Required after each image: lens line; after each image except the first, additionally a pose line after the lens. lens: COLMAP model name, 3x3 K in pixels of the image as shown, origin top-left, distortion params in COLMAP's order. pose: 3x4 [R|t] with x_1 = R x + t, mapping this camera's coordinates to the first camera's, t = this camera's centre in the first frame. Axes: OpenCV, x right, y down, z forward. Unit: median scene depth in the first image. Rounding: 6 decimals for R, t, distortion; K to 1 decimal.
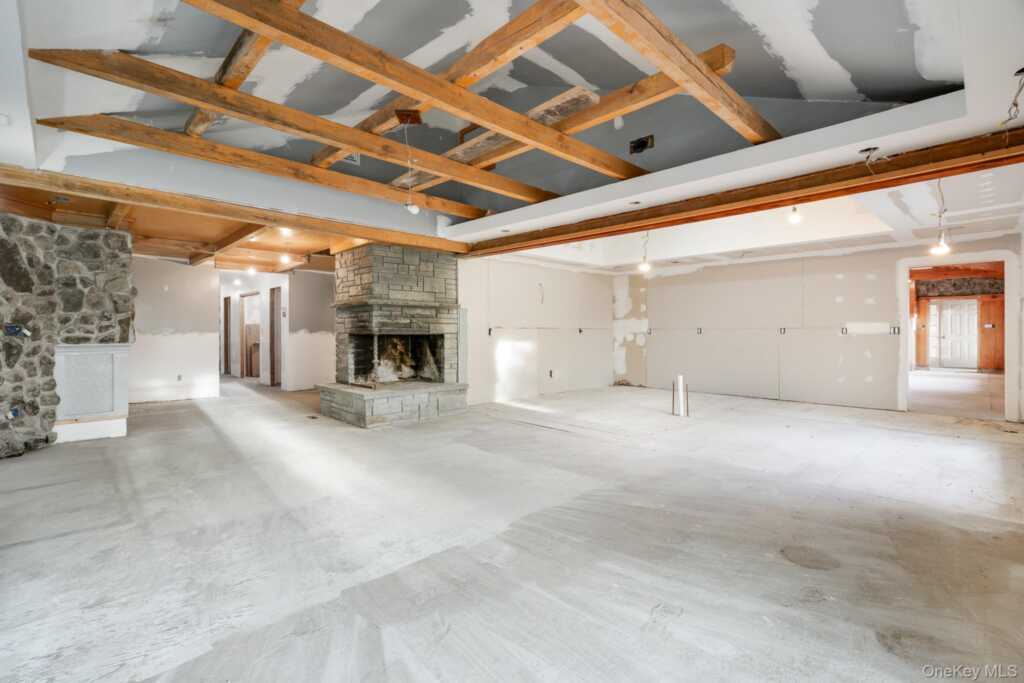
lens RADIAL K [[465.1, 0, 486.9], [0, 465.1, 336.2], [0, 0, 1]] dist [-0.013442, 0.000315]
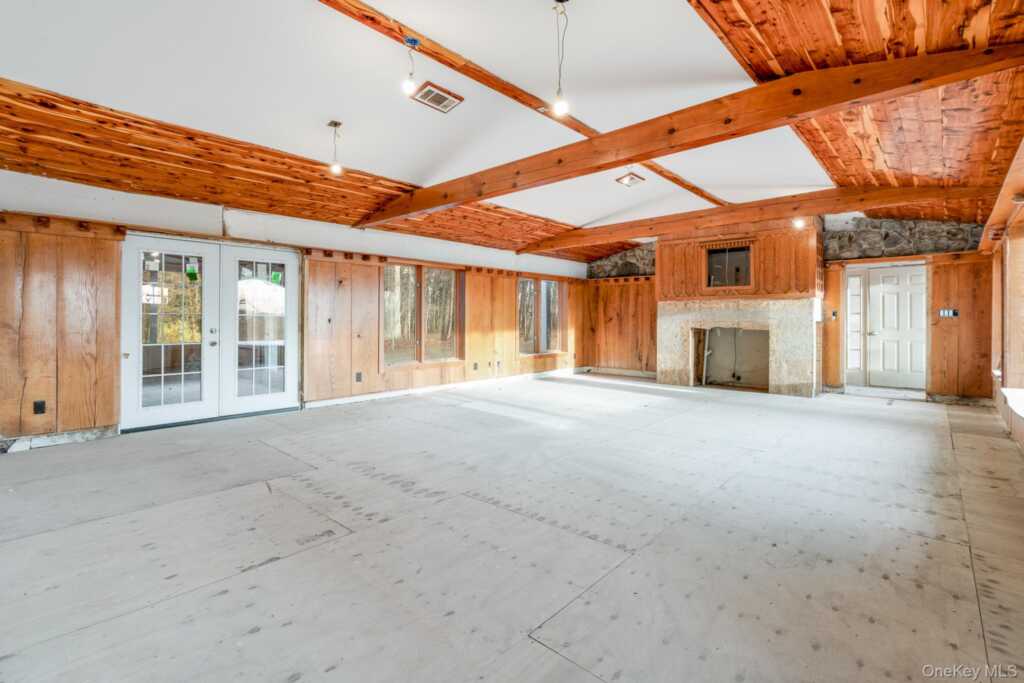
lens RADIAL K [[465.1, 0, 493.3], [0, 465.1, 323.3], [0, 0, 1]] dist [-0.013442, 0.000315]
pose [[0.996864, 0.008322, 0.078692, 0.508365], [-0.007416, 0.999903, -0.011790, -0.000272], [-0.078783, 0.011170, 0.996829, 0.489733]]
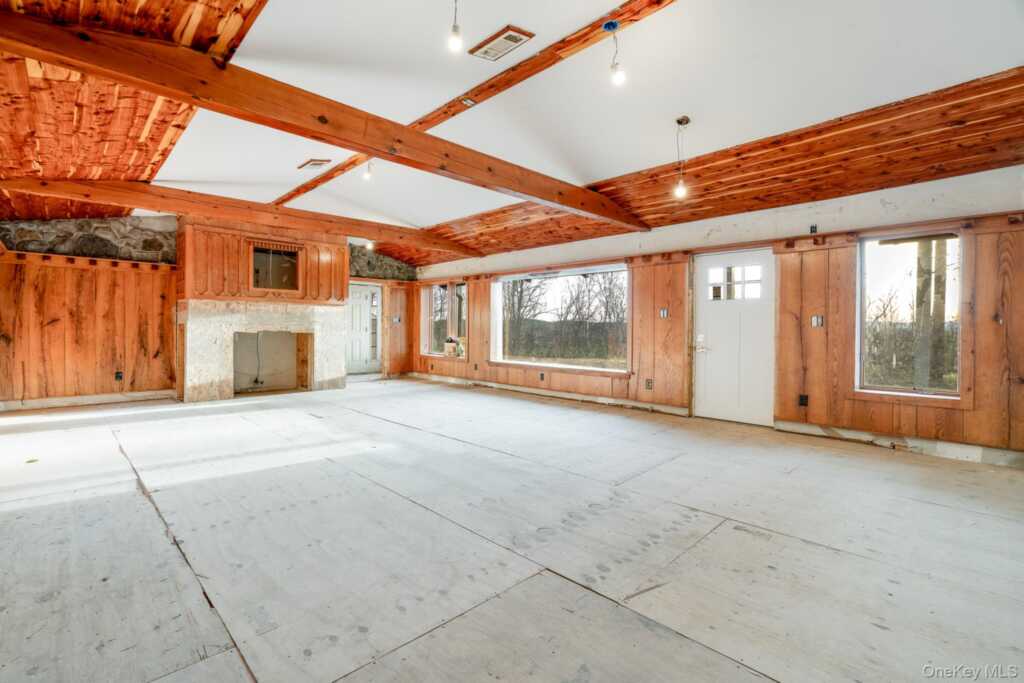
lens RADIAL K [[465.1, 0, 506.2], [0, 465.1, 336.5], [0, 0, 1]] dist [-0.013442, 0.000315]
pose [[-0.037484, -0.014751, 0.999188, 0.260075], [0.009479, 0.999841, 0.015116, -0.003465], [-0.999252, 0.010038, -0.037339, 0.793853]]
